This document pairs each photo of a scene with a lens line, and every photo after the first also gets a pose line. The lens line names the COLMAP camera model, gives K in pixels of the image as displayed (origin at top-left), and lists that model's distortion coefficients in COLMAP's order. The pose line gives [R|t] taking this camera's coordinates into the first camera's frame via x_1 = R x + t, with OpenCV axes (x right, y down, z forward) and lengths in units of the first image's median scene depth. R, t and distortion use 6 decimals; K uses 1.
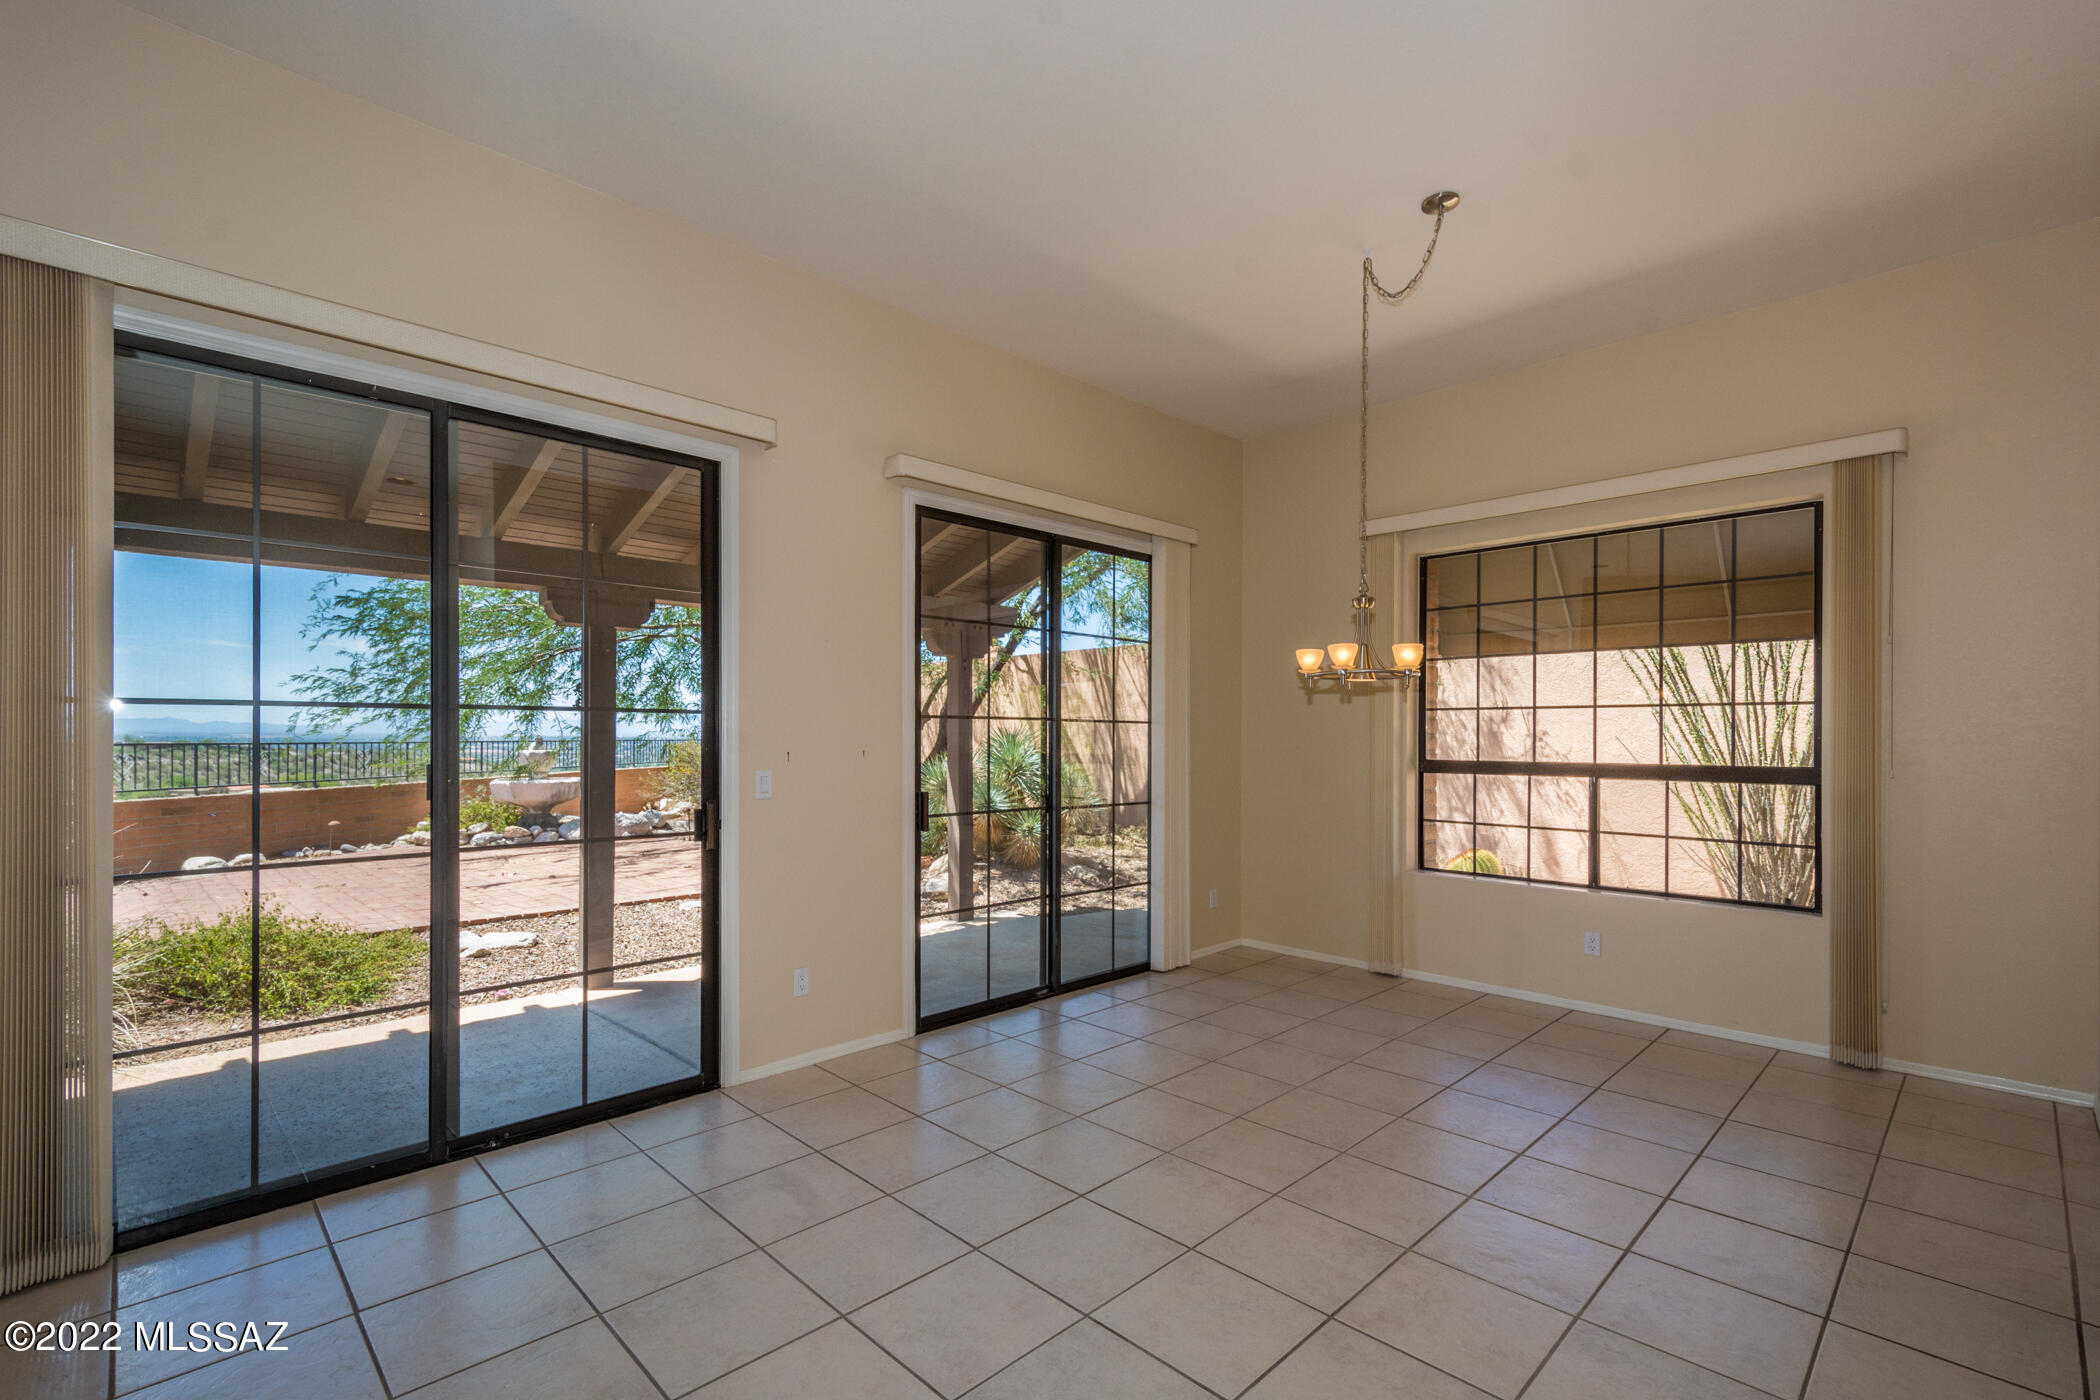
lens RADIAL K [[938.9, 0, 1043.4], [0, 938.9, 737.7], [0, 0, 1]] dist [0.011482, -0.000063]
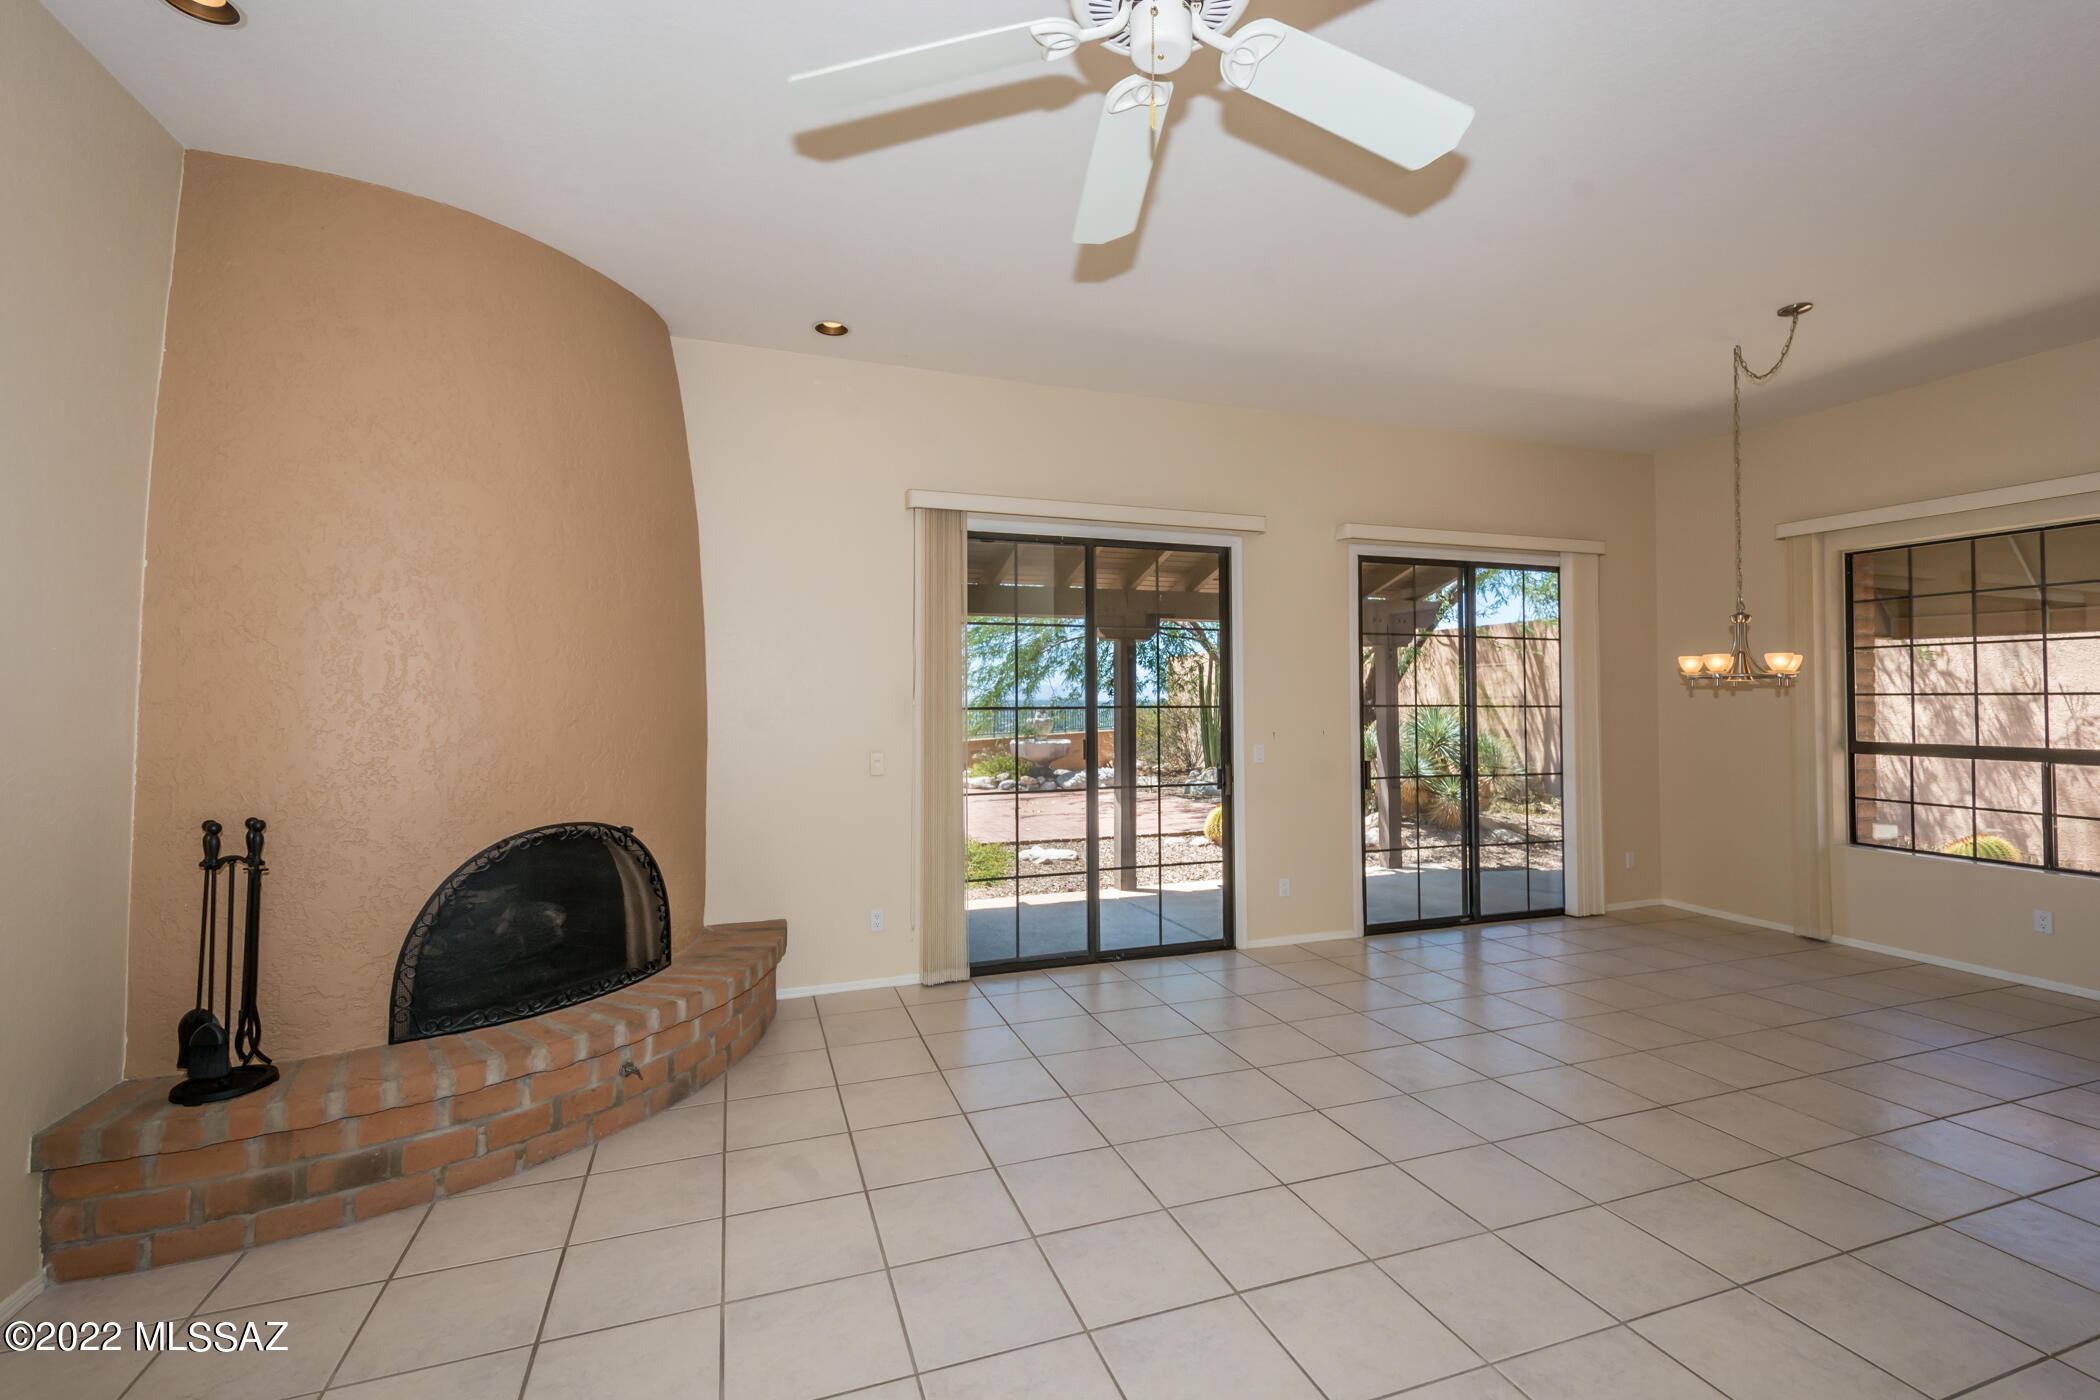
lens RADIAL K [[913.4, 0, 1051.0], [0, 913.4, 675.1], [0, 0, 1]] dist [0.007159, 0.000261]
pose [[0.909045, -0.014680, -0.416439, 0.009756], [0.003117, 0.999591, -0.028431, -0.025119], [0.416686, 0.024547, 0.908719, -0.331841]]
